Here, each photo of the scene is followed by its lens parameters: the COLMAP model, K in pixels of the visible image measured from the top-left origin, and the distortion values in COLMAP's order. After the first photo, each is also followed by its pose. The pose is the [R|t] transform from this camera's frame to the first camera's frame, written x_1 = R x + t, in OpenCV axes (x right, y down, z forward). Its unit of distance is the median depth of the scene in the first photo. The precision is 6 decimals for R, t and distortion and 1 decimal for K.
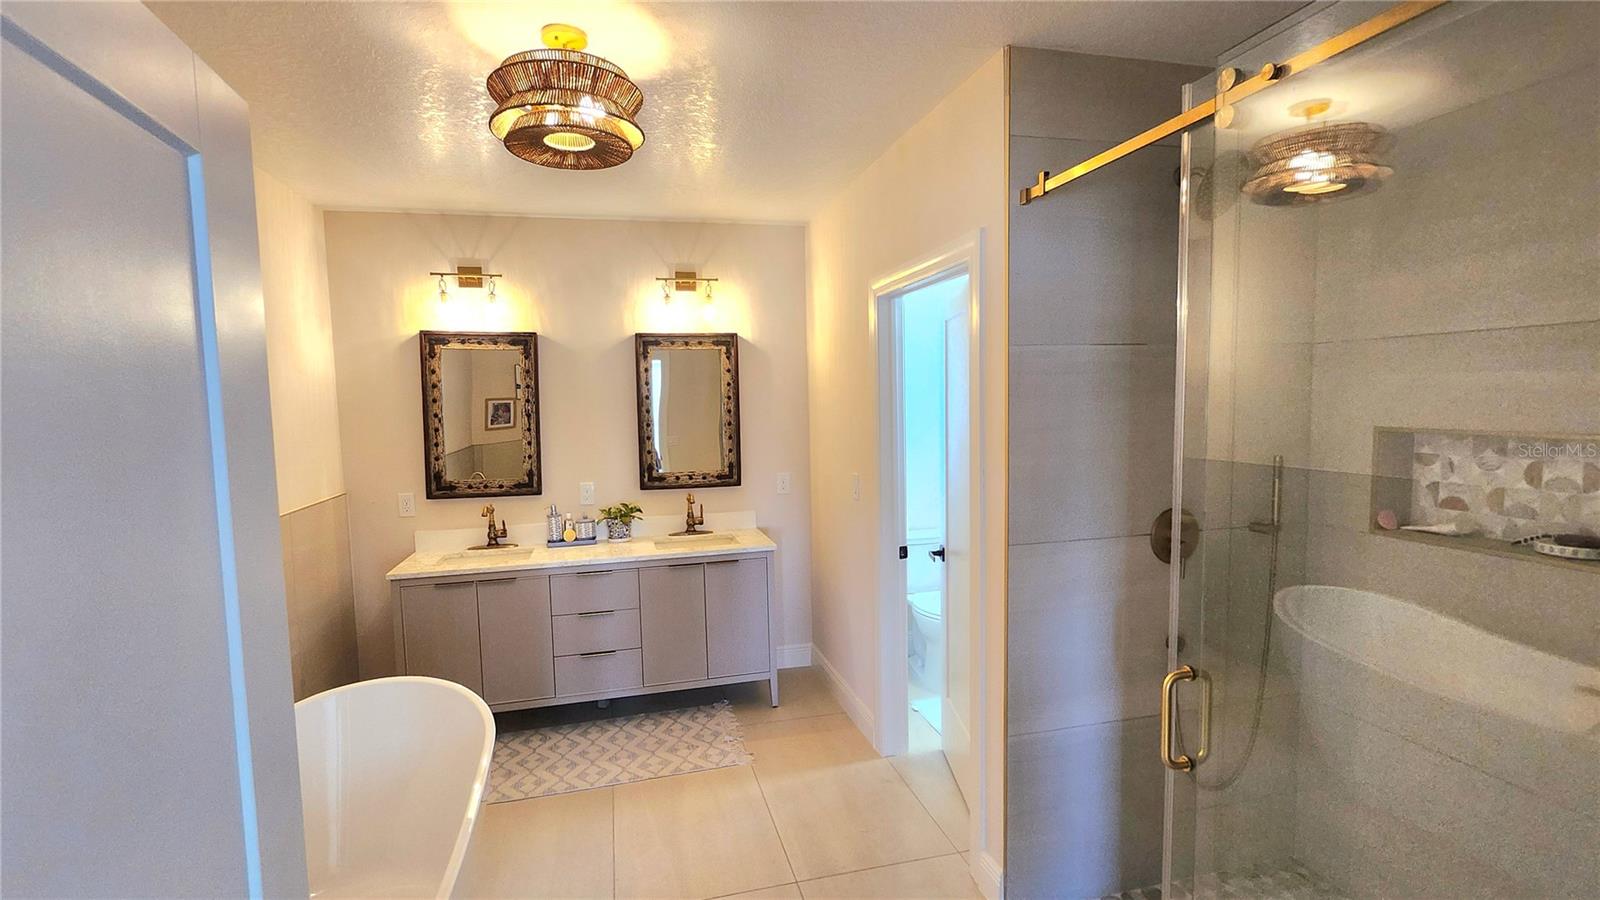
lens RADIAL K [[715.1, 0, 791.8], [0, 715.1, 455.0], [0, 0, 1]] dist [-0.000379, 0.000079]
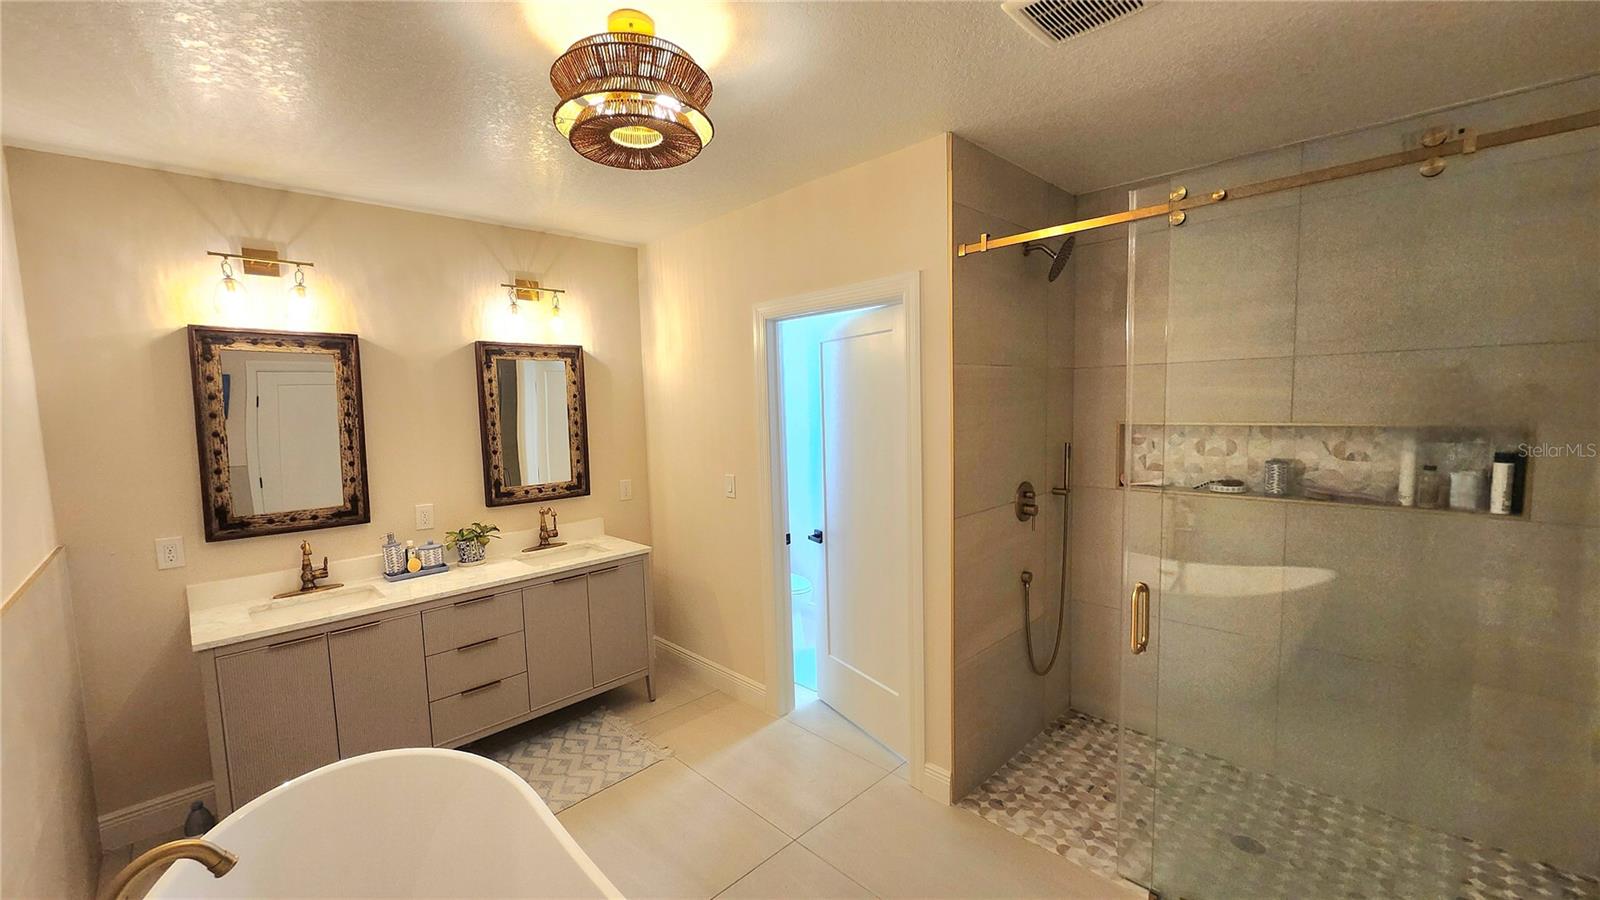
lens RADIAL K [[624.2, 0, 785.7], [0, 624.2, 457.7], [0, 0, 1]] dist [0.001131, -0.001834]
pose [[0.867365, -0.046755, 0.495471, -0.295475], [0.049175, 0.998757, 0.008161, -0.004534], [-0.495237, 0.017287, 0.868586, 0.096285]]
